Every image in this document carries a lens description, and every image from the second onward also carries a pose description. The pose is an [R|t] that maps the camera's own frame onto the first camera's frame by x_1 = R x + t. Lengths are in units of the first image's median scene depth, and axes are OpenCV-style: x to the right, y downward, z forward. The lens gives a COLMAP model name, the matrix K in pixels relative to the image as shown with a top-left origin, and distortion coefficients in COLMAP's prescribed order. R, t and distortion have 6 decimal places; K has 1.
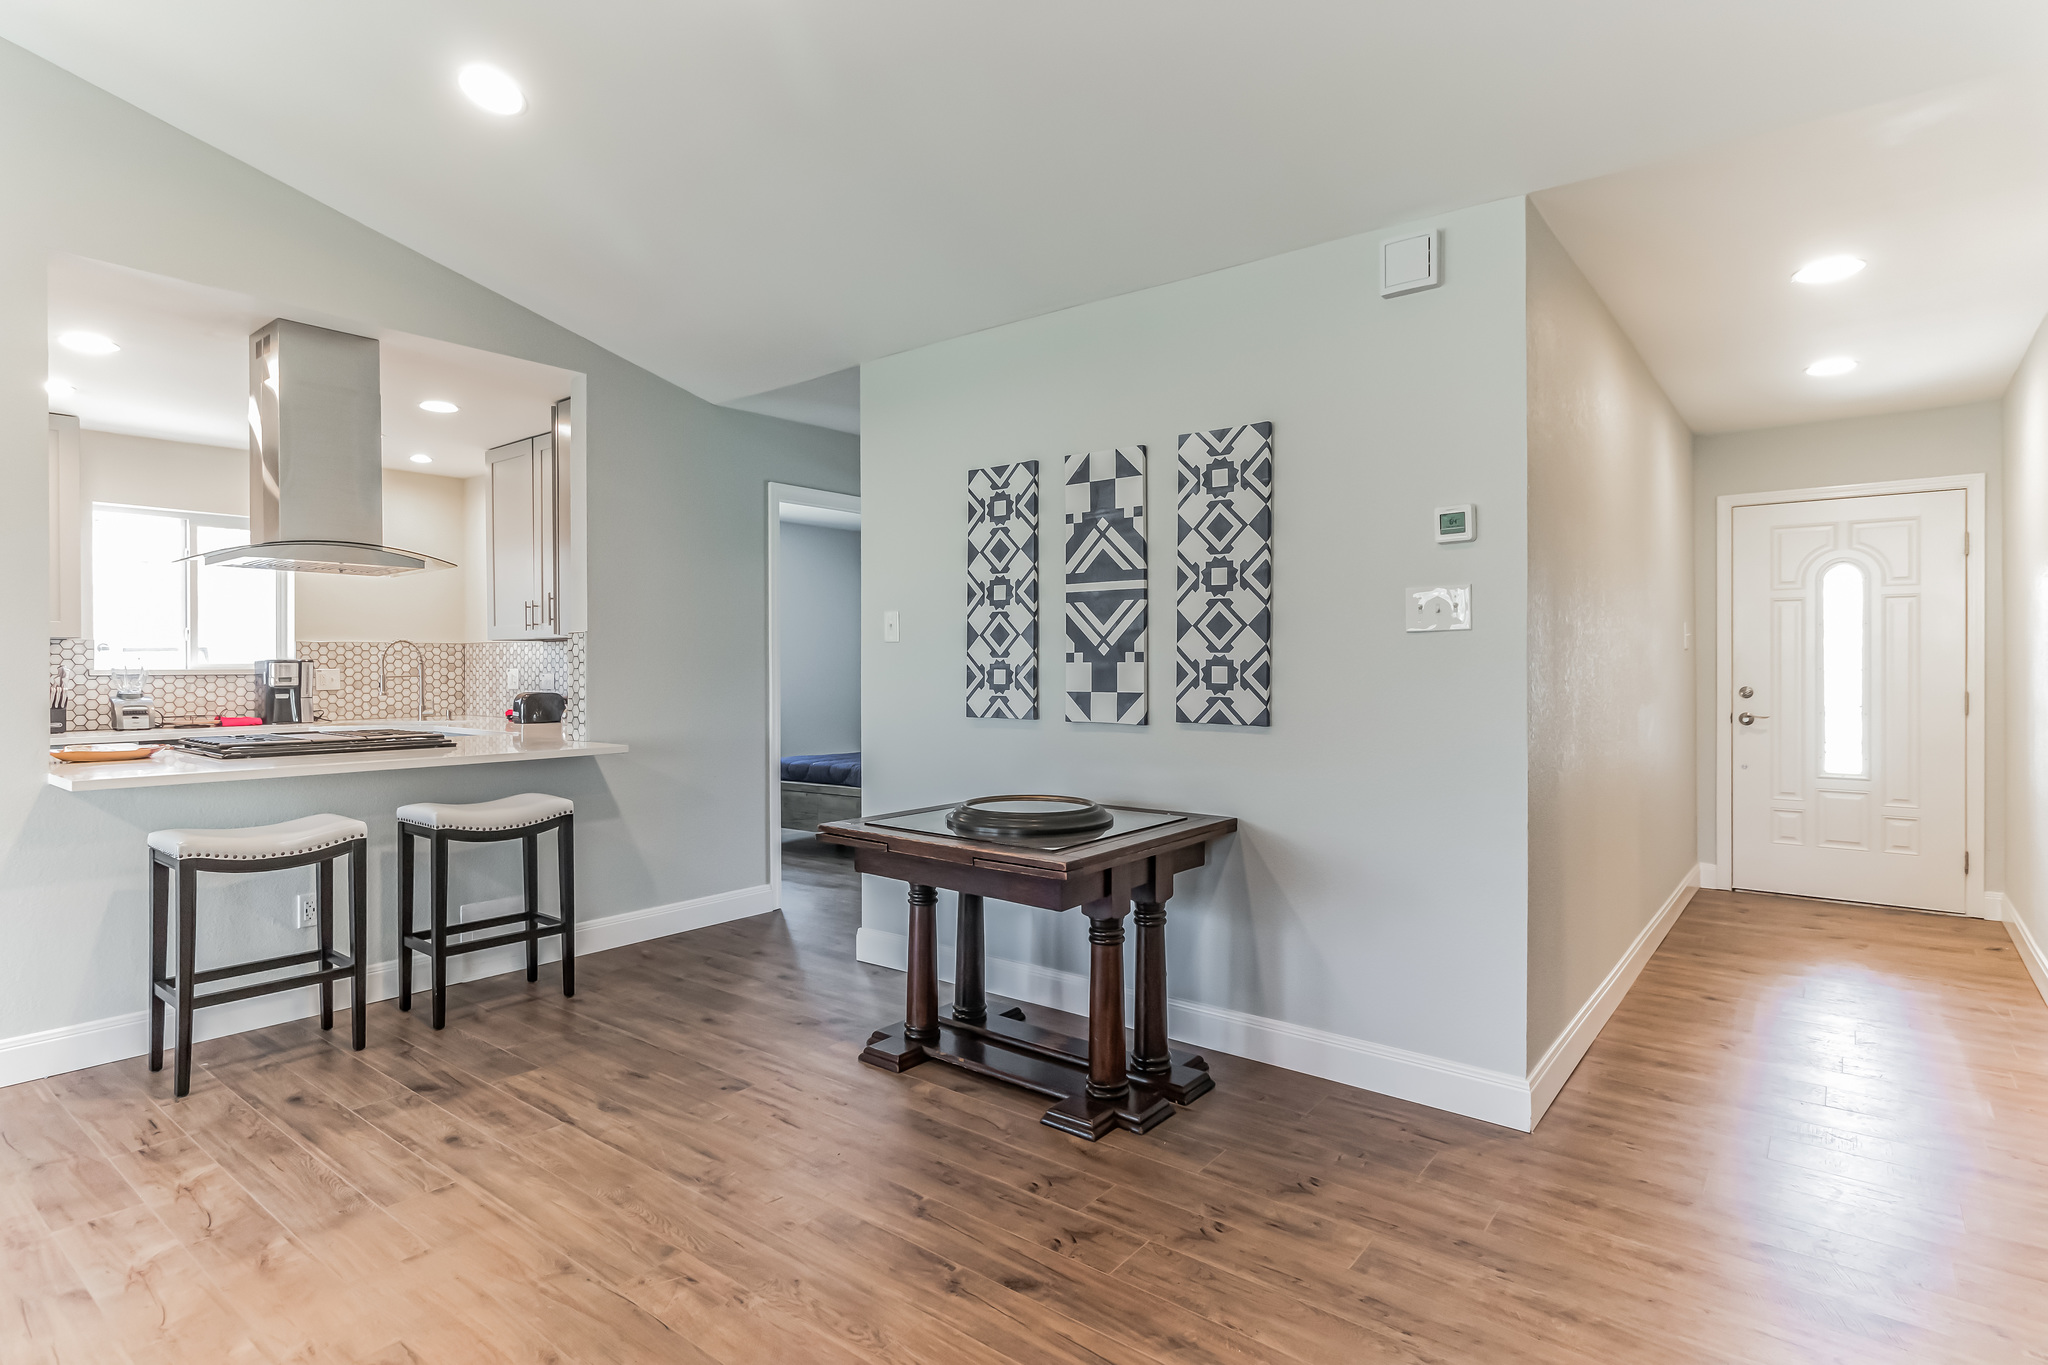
lens RADIAL K [[1045.2, 0, 1024.2], [0, 1045.2, 677.2], [0, 0, 1]] dist [-0.002907, -0.000315]
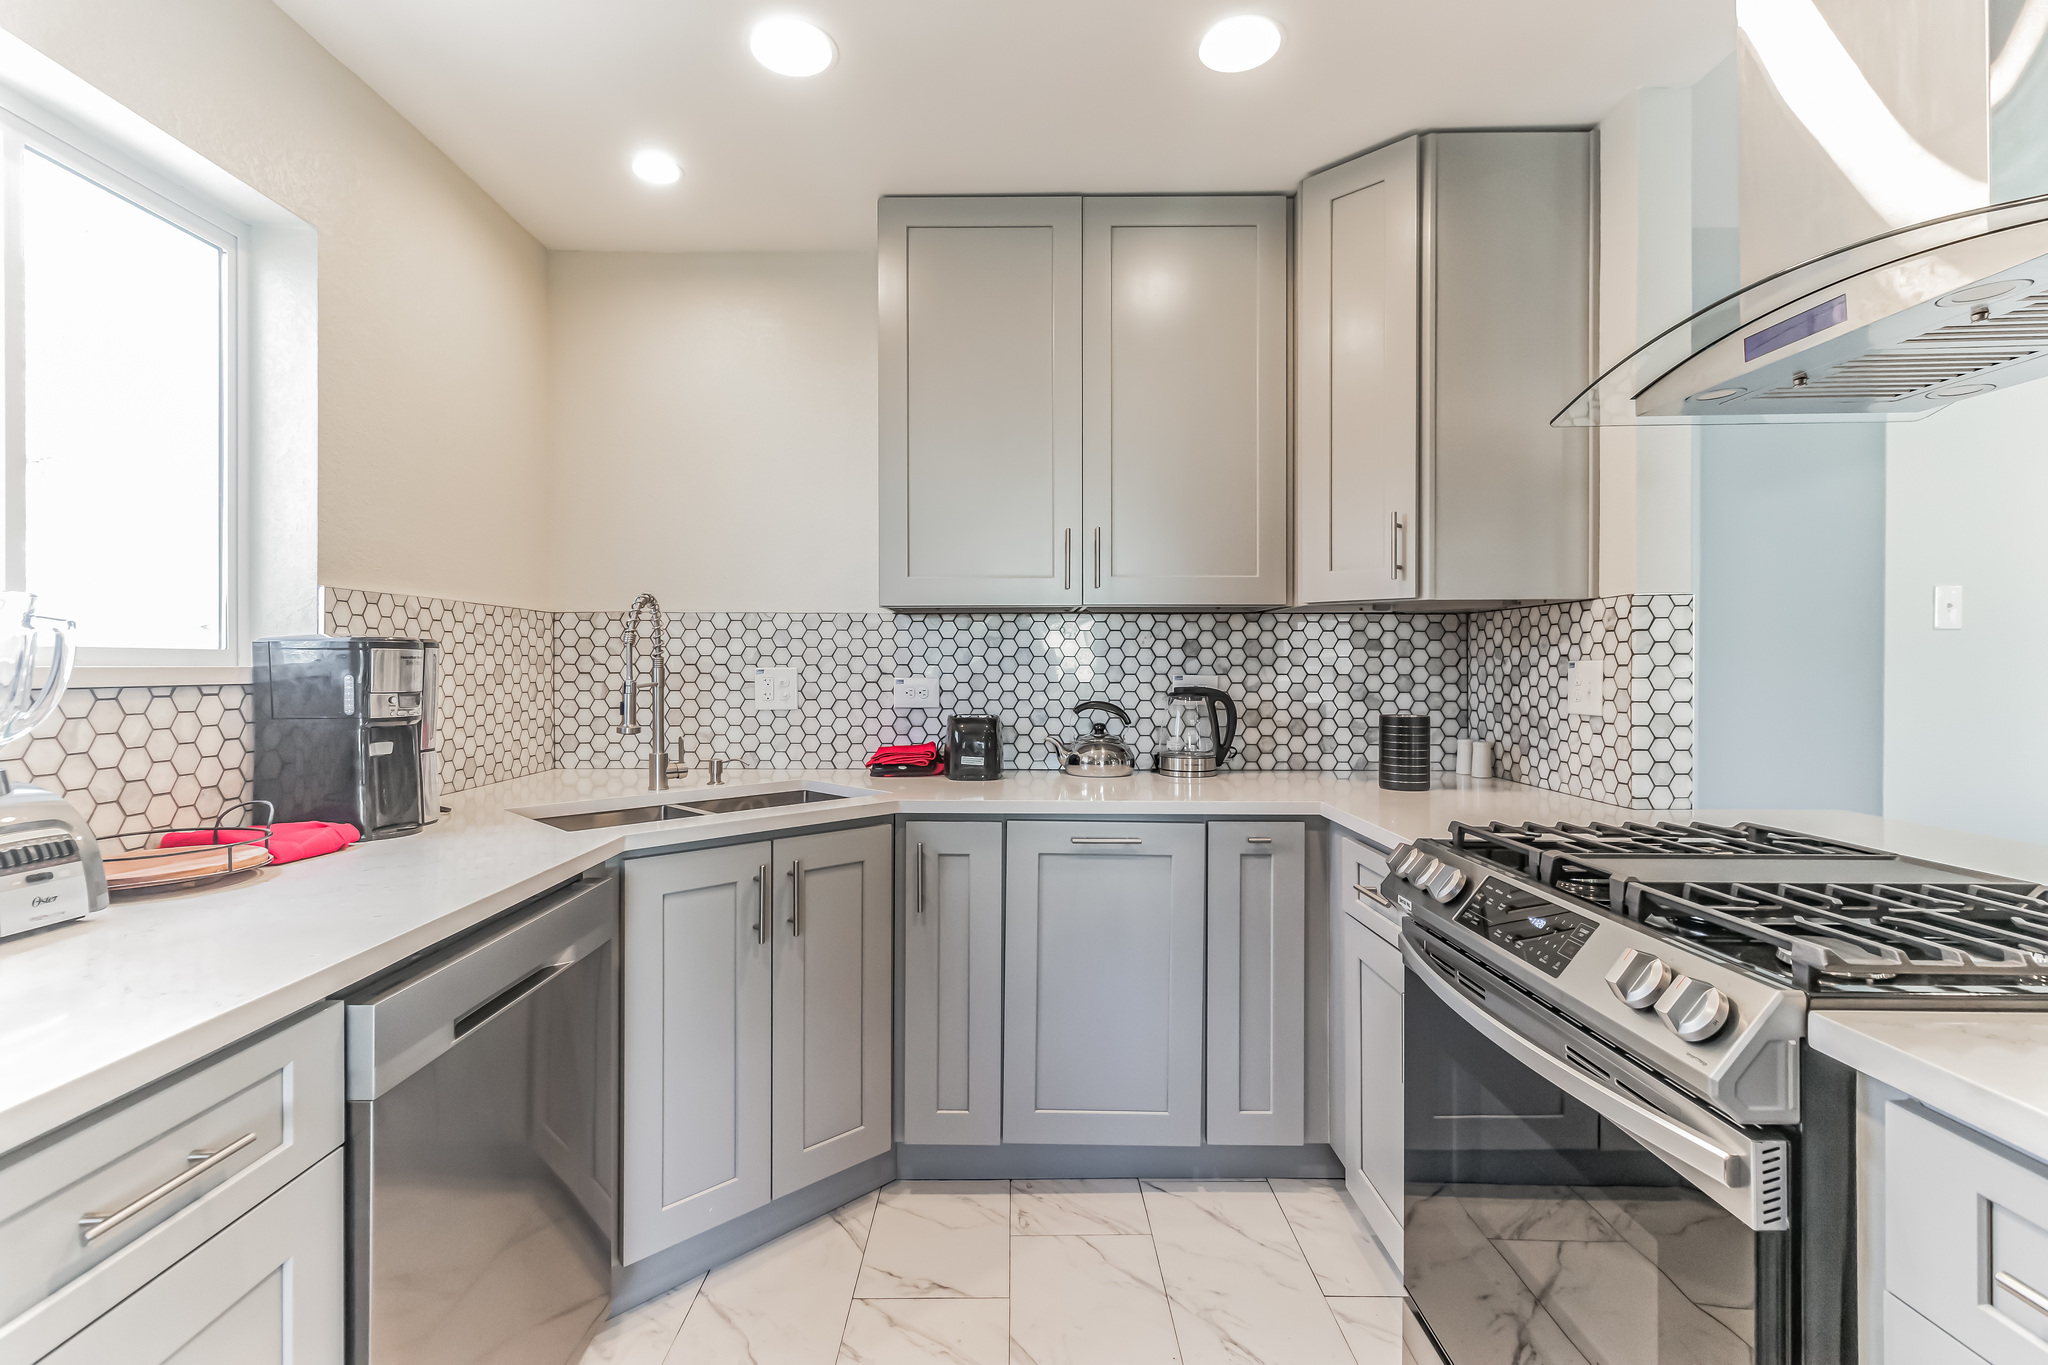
lens RADIAL K [[949.5, 0, 1023.1], [0, 949.5, 673.3], [0, 0, 1]] dist [0.000641, 0.000057]
pose [[0.791227, -0.002513, 0.611517, -0.737250], [0.005595, 0.999979, -0.003129, -0.003834], [-0.611497, 0.005897, 0.791225, 0.640075]]
